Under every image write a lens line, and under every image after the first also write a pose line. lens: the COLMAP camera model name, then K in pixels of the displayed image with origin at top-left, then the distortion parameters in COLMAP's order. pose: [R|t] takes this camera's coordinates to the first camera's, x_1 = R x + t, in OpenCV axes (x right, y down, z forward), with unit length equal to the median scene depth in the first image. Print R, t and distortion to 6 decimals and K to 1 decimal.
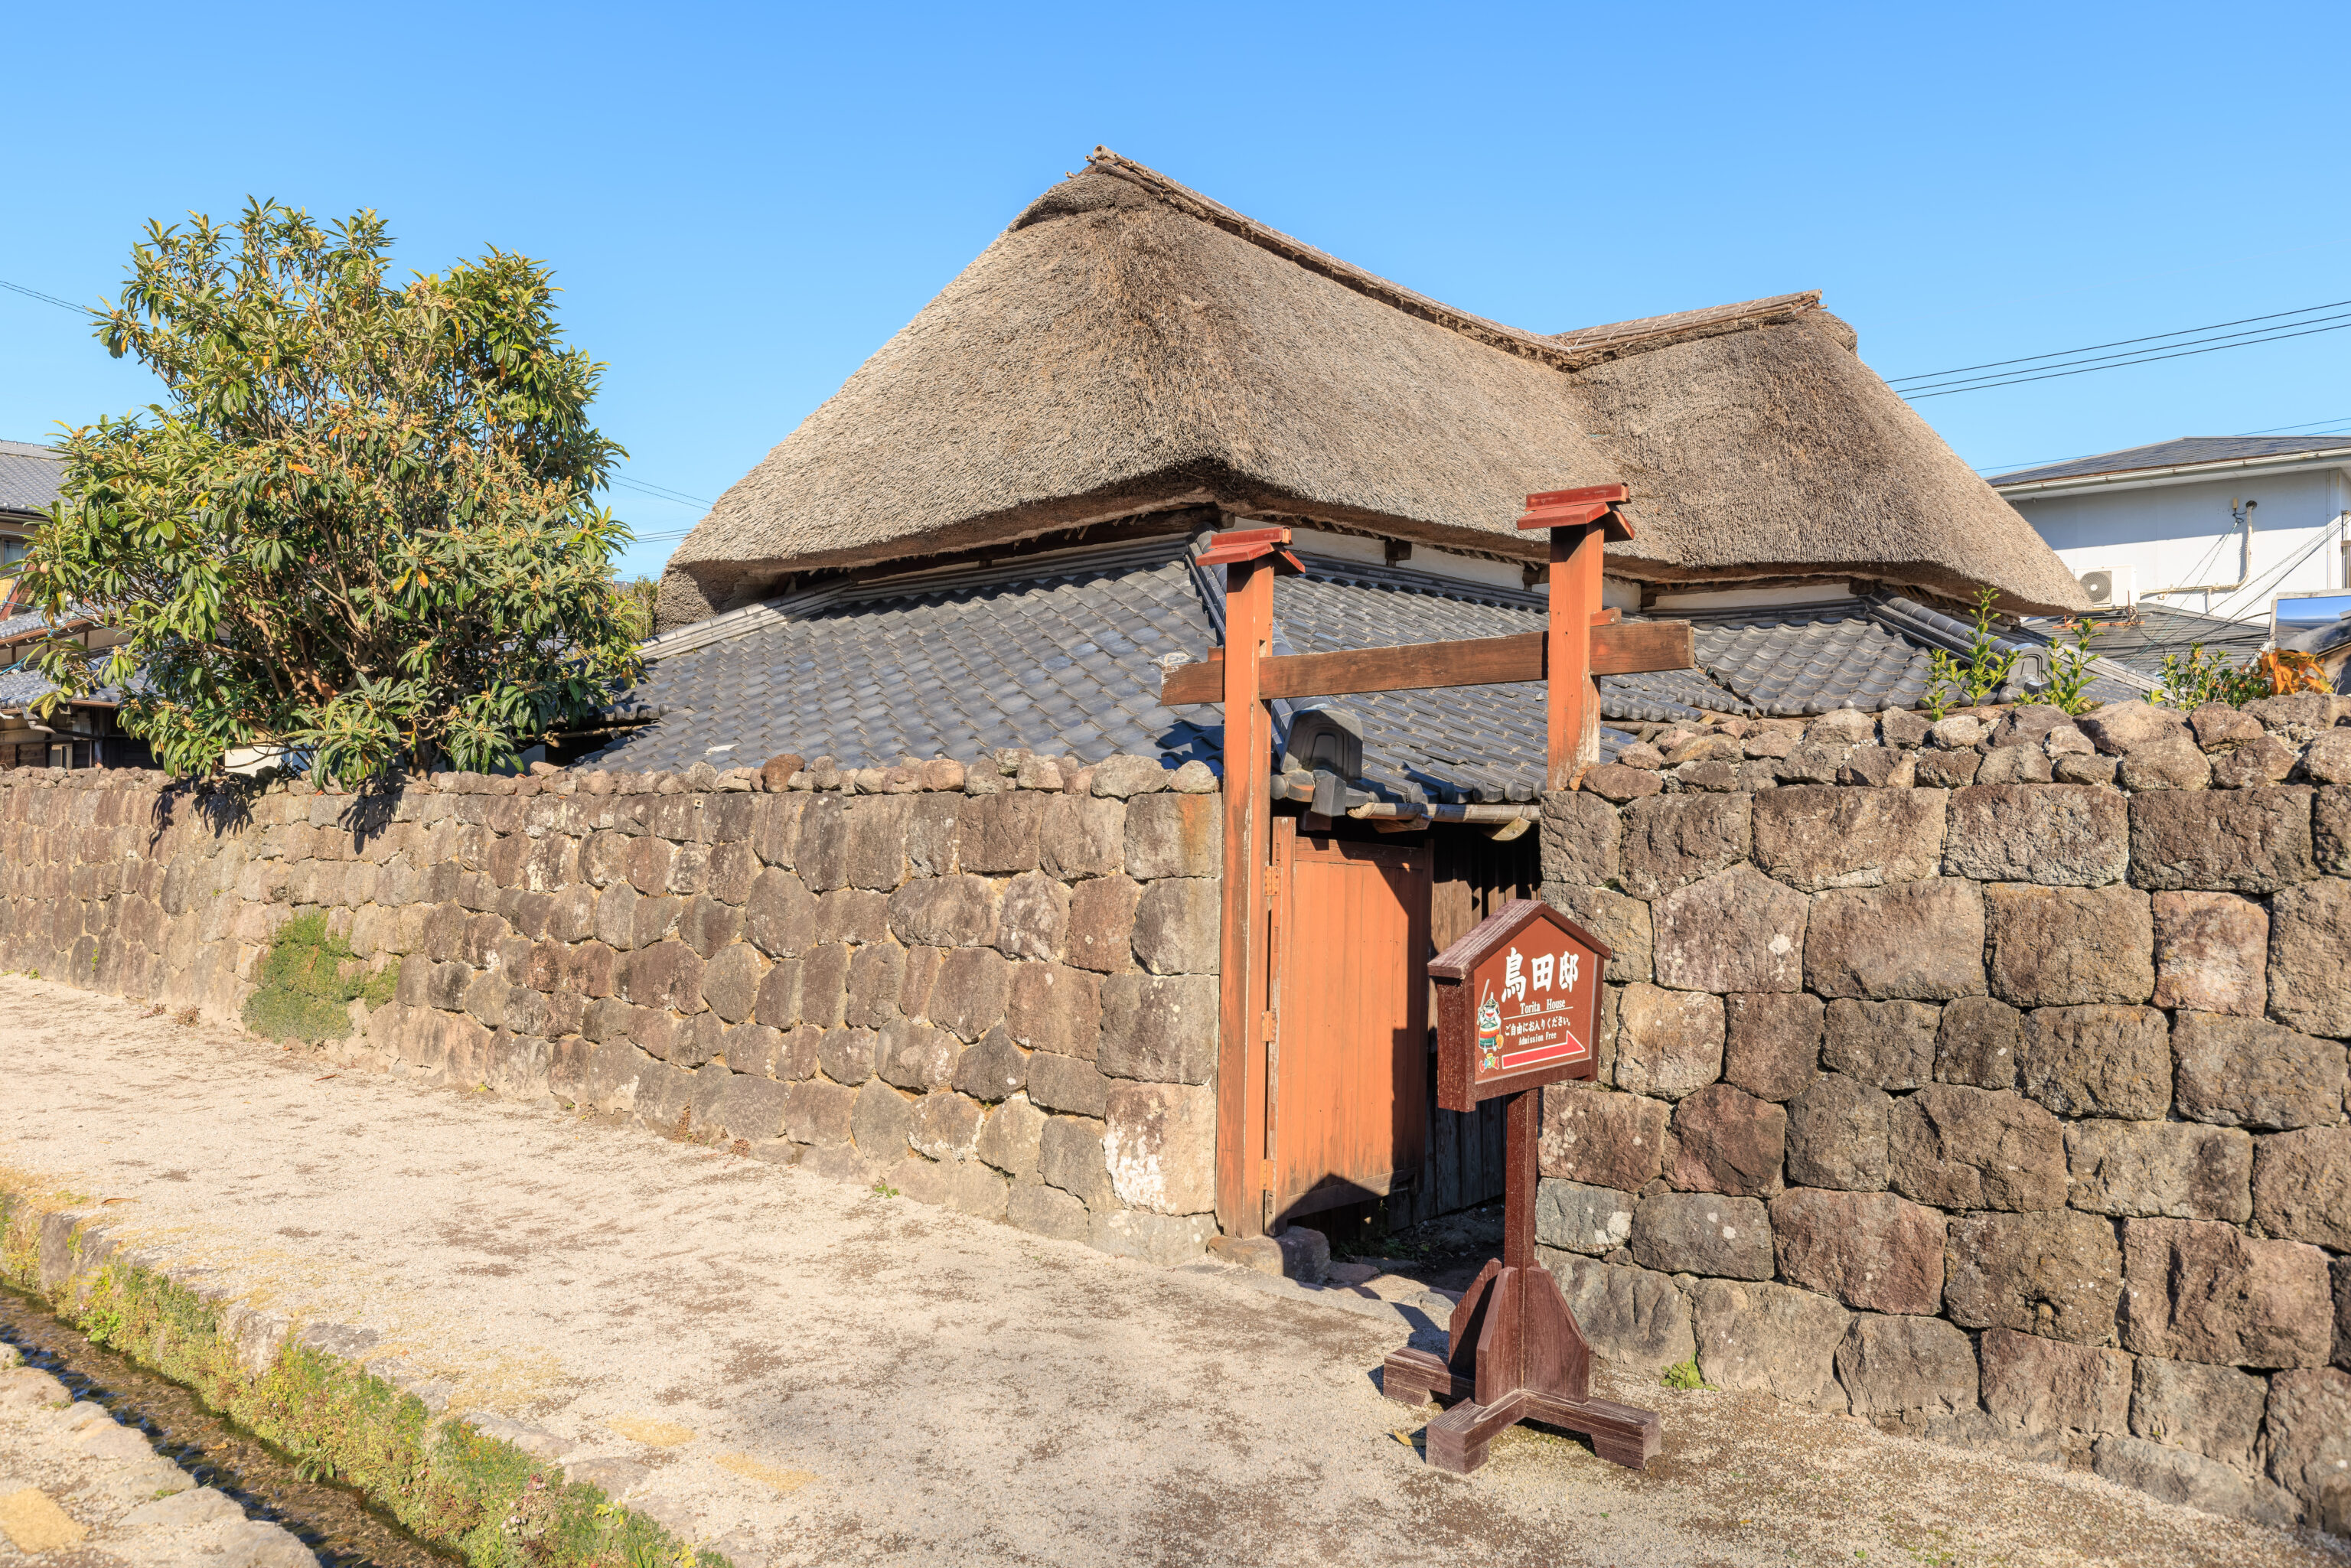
lens RADIAL K [[1675.5, 0, 1175.5], [0, 1675.5, 784.0], [0, 0, 1]] dist [-0.002931, -0.000992]
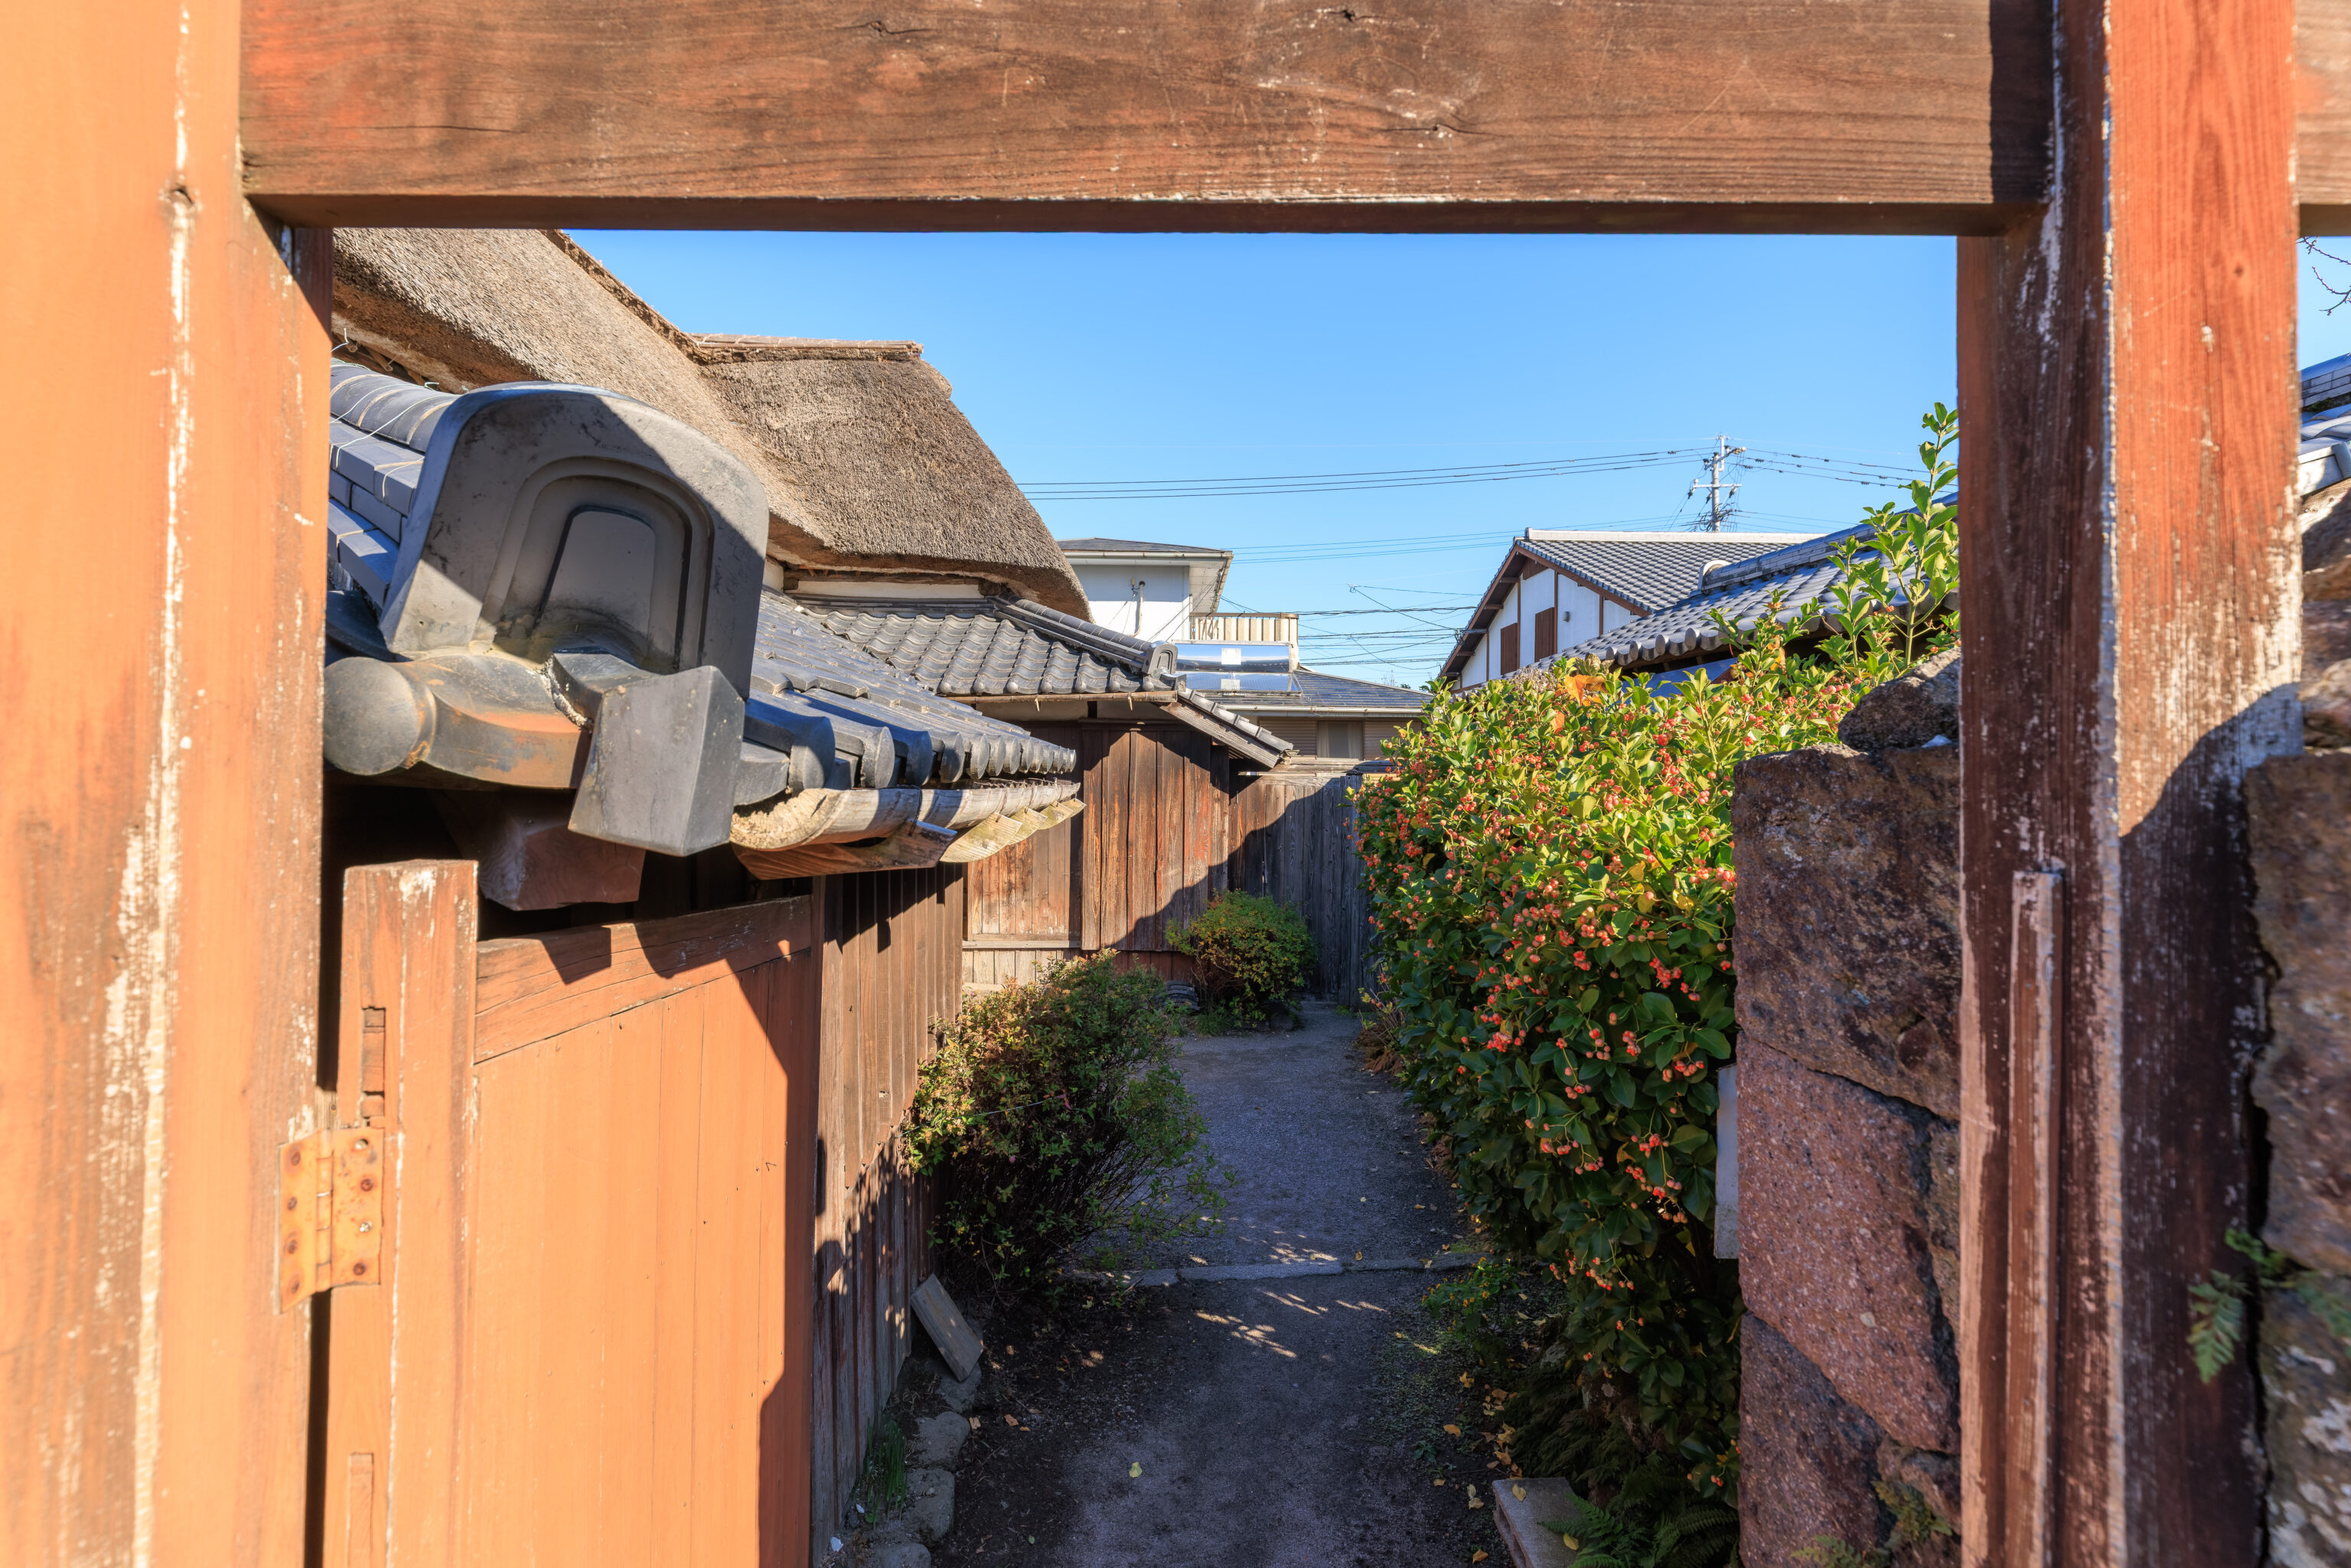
lens RADIAL K [[1070.5, 0, 1175.5], [0, 1070.5, 784.0], [0, 0, 1]] dist [-0.001125, -0.000103]
pose [[0.751157, -0.001367, 0.660122, 0.021326], [-0.011903, 0.999807, 0.015615, 0.003132], [-0.660016, -0.019587, 0.750996, 0.366934]]
